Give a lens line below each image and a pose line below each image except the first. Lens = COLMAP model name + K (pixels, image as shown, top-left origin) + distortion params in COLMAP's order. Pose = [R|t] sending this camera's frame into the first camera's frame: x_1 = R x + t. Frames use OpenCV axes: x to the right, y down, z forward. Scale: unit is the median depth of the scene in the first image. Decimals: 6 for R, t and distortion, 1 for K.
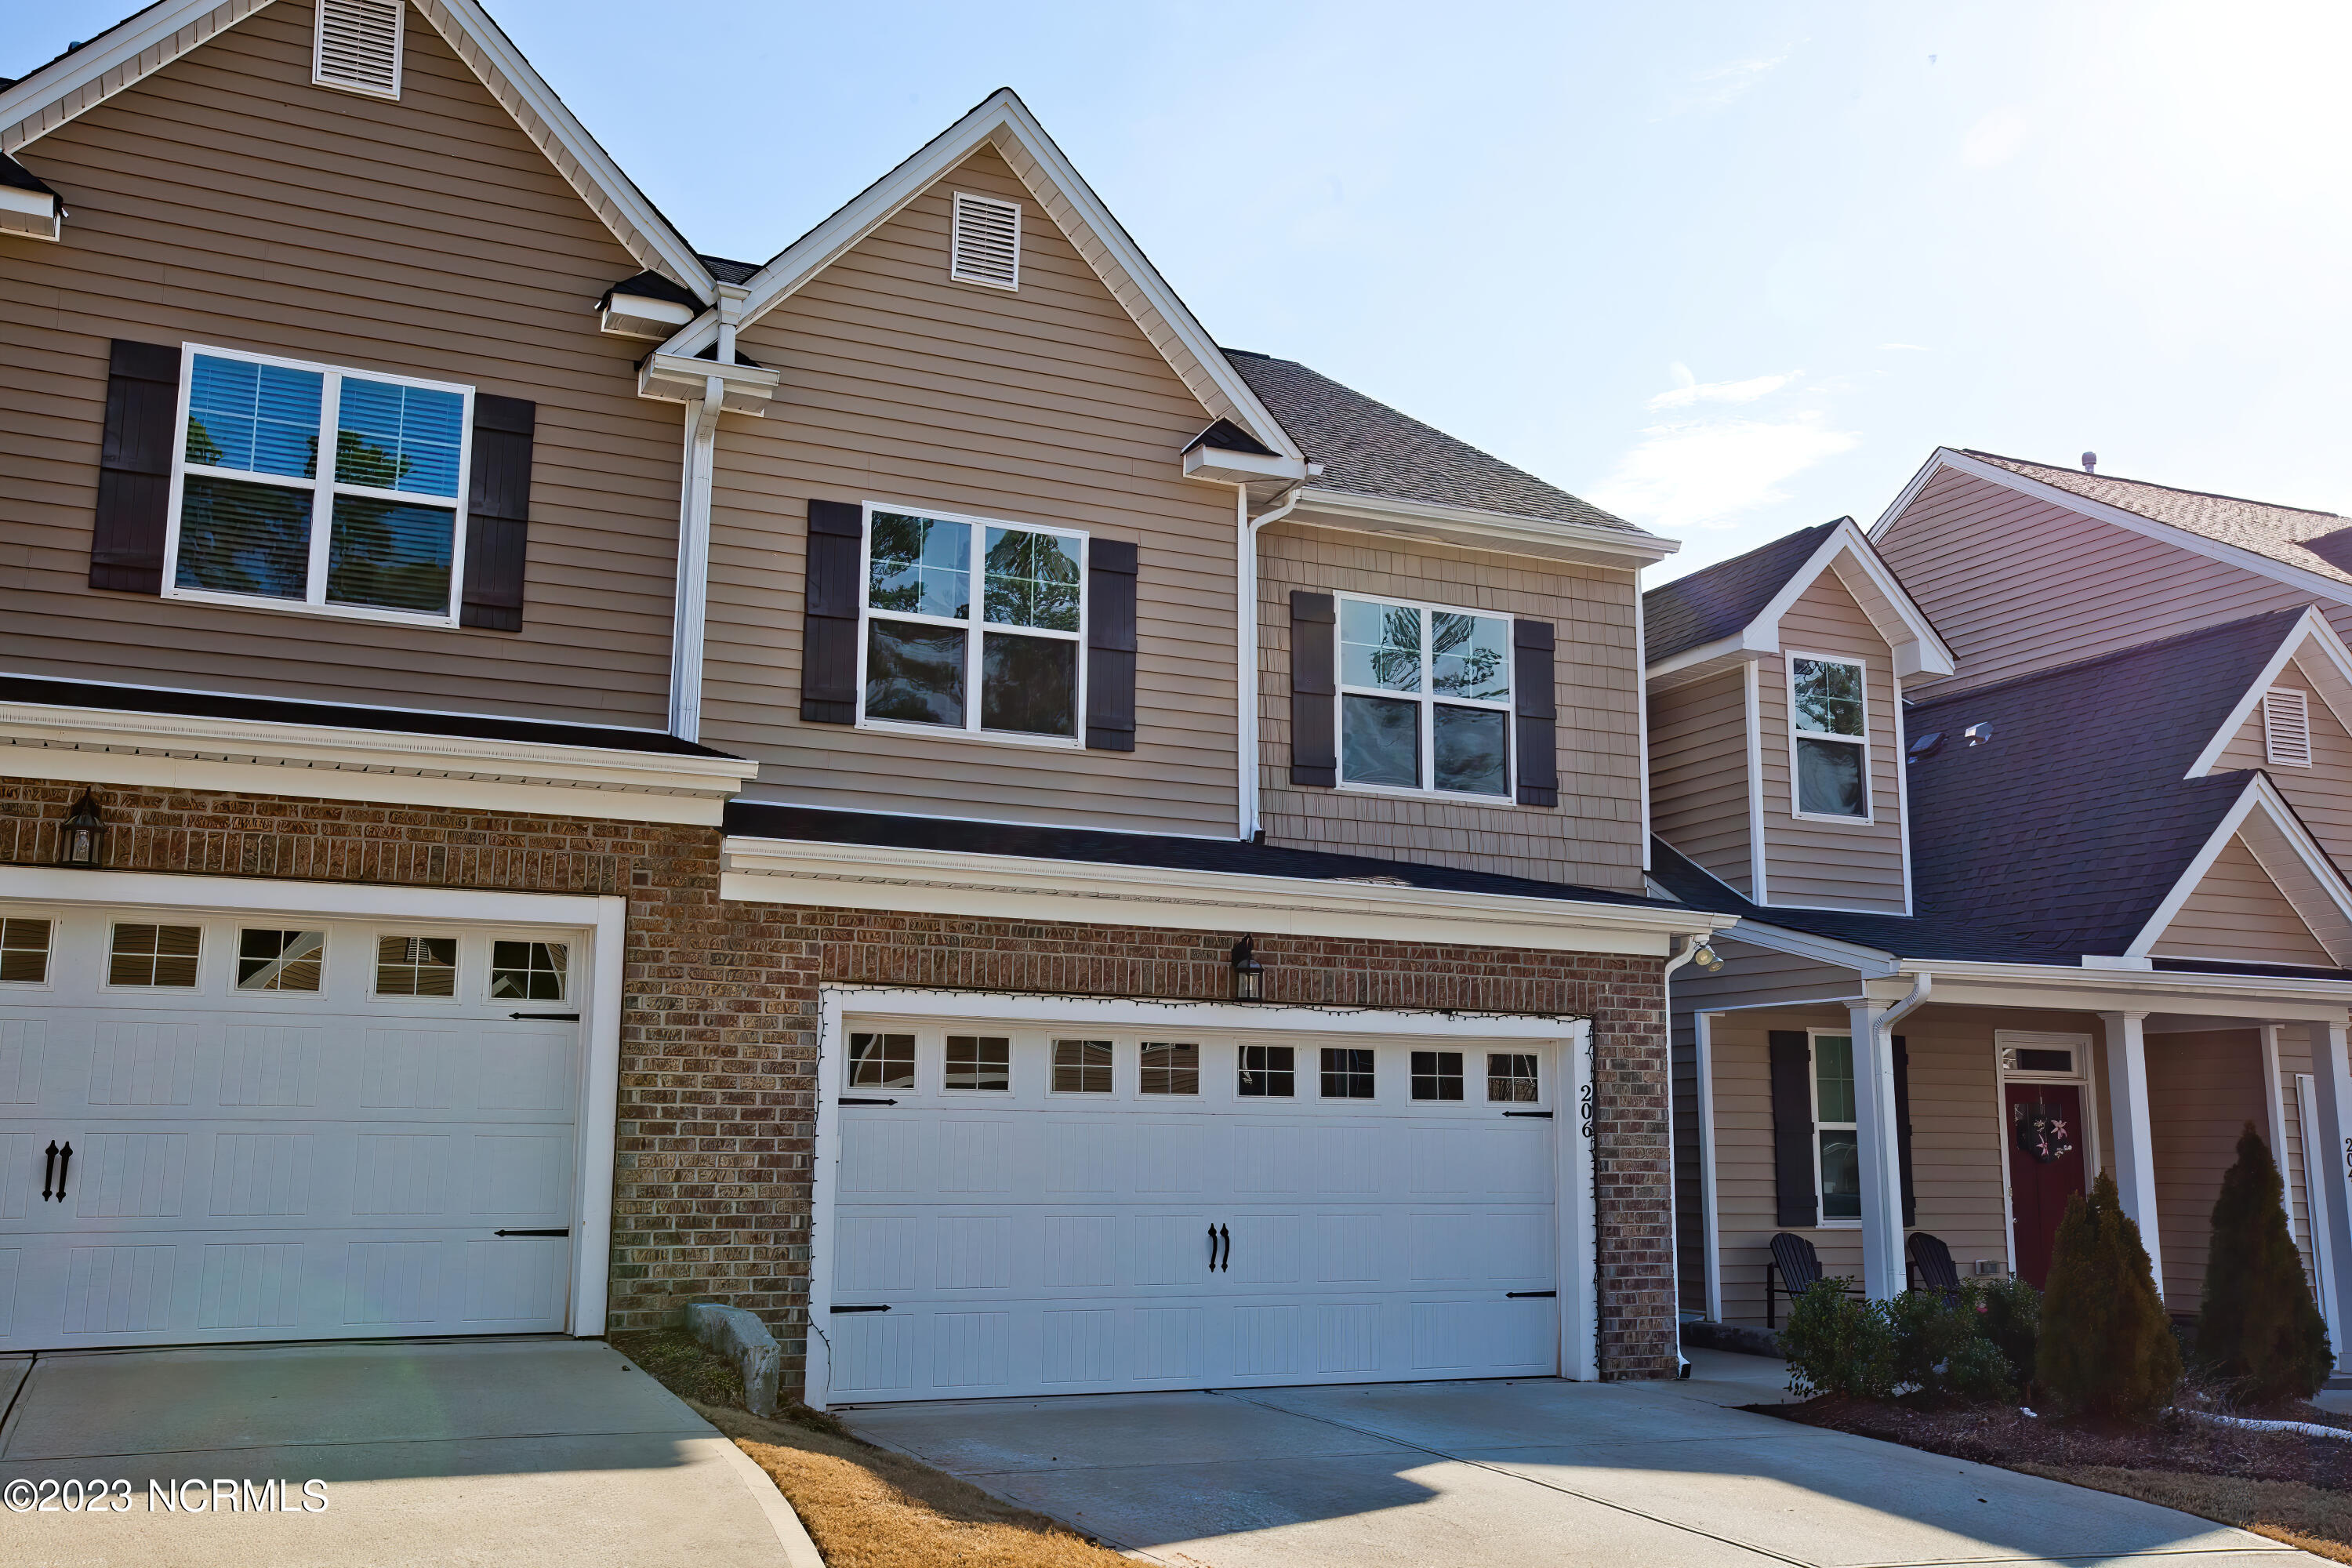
lens RADIAL K [[2226.3, 0, 1179.0], [0, 2226.3, 728.4], [0, 0, 1]] dist [-0.023175, 0.158325]
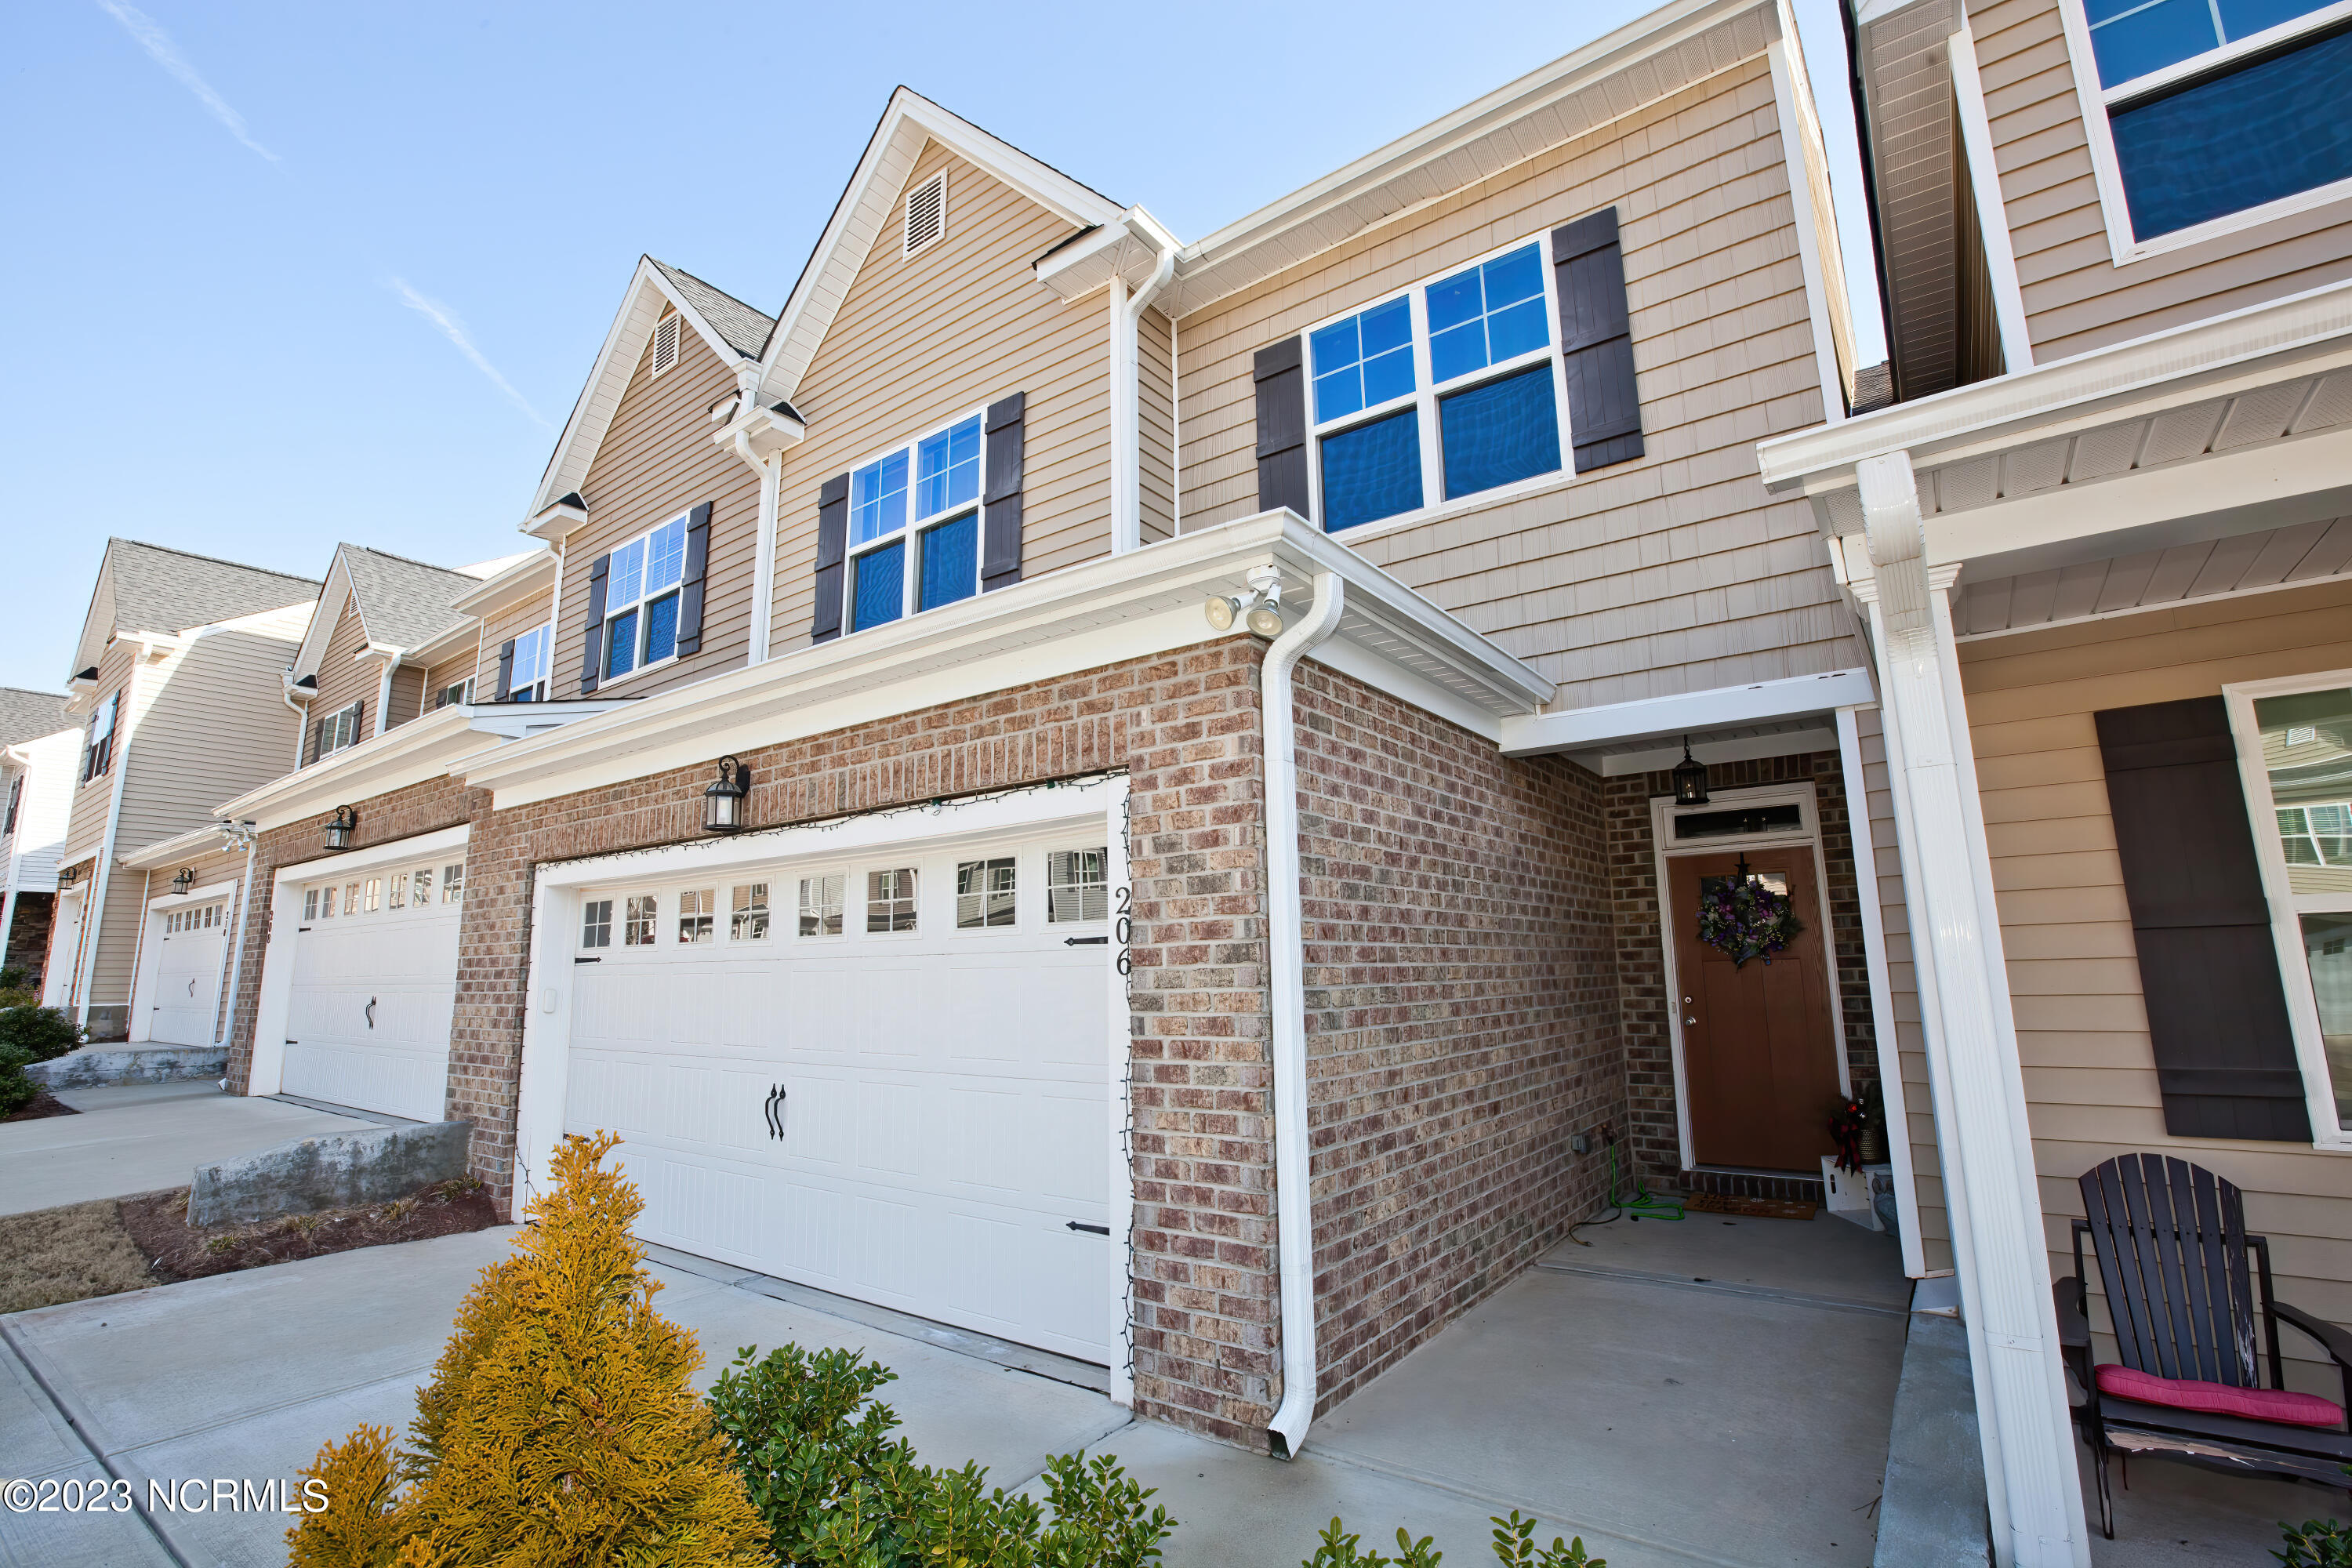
lens RADIAL K [[1067.9, 0, 1171.5], [0, 1067.9, 779.1], [0, 0, 1]] dist [-0.059199, 0.023858]
pose [[0.477438, -0.173646, -0.861336, 0.441454], [0.191231, 0.977315, -0.091029, 0.162847], [0.857603, -0.121254, 0.499814, 0.885355]]
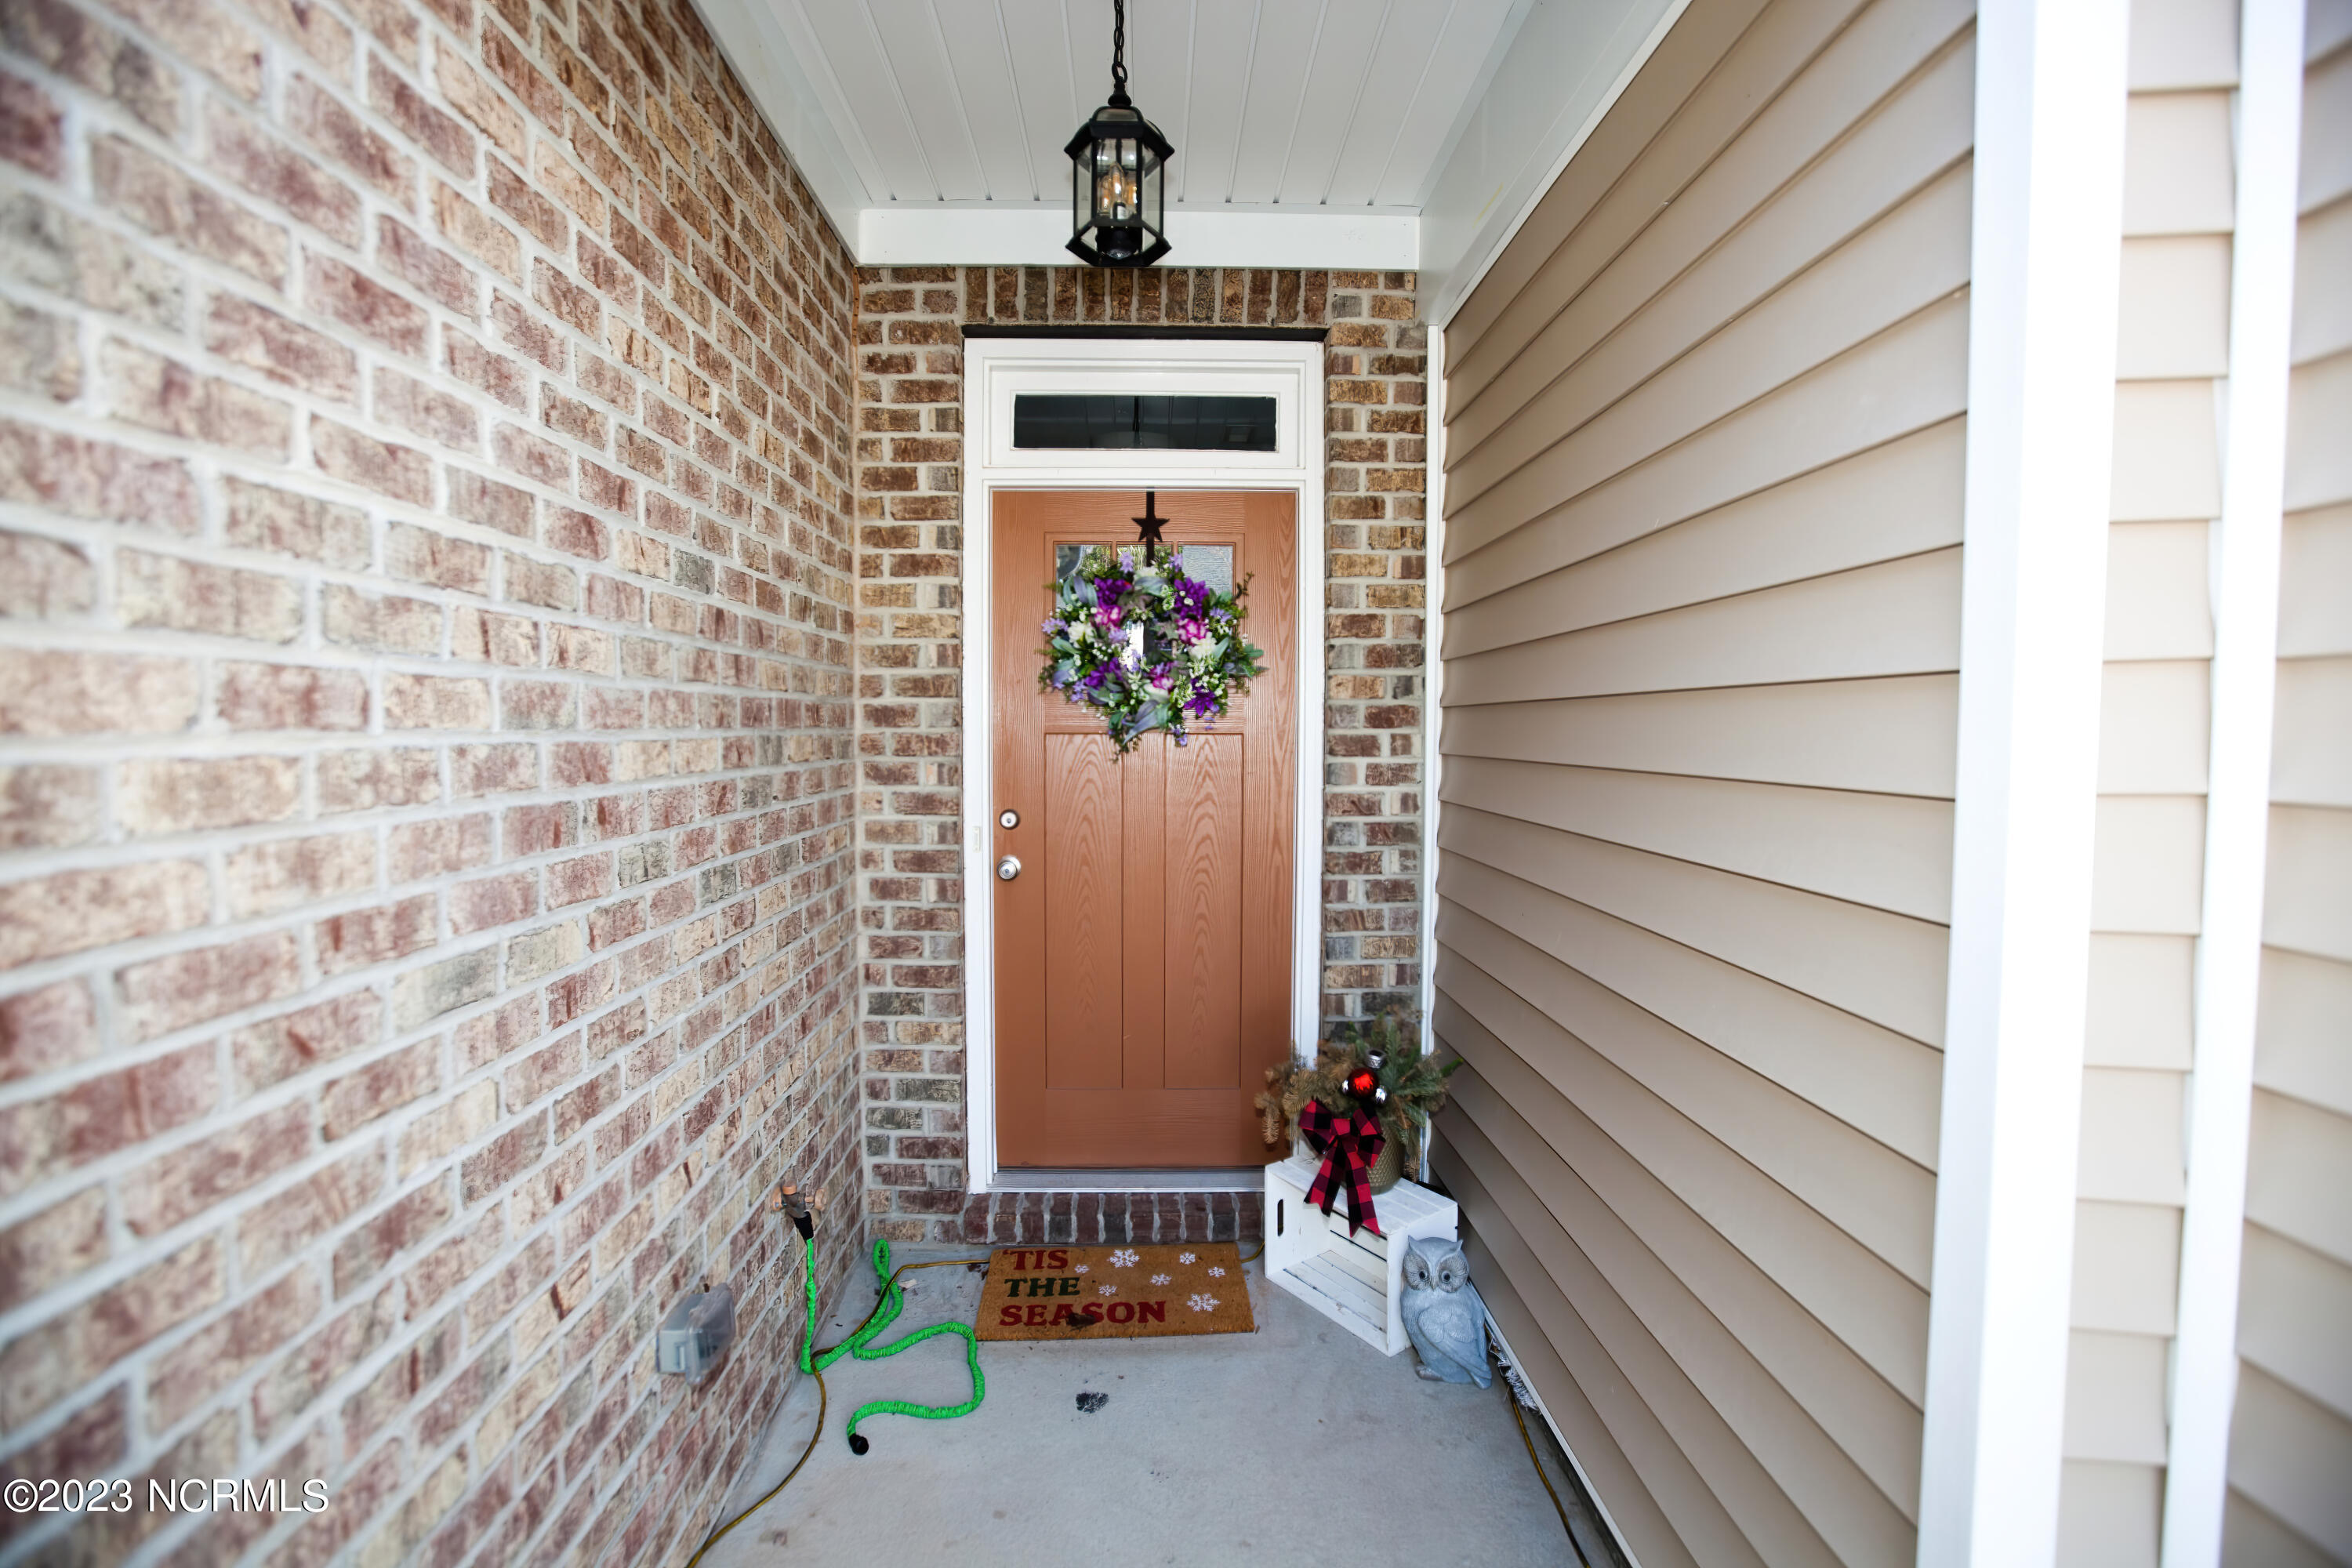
lens RADIAL K [[1067.9, 0, 1171.5], [0, 1067.9, 779.1], [0, 0, 1]] dist [-0.059199, 0.023858]
pose [[0.919836, 0.015163, -0.392010, 0.227664], [0.081274, 0.970208, 0.228233, 0.210734], [0.383792, -0.241798, 0.891200, 1.150605]]
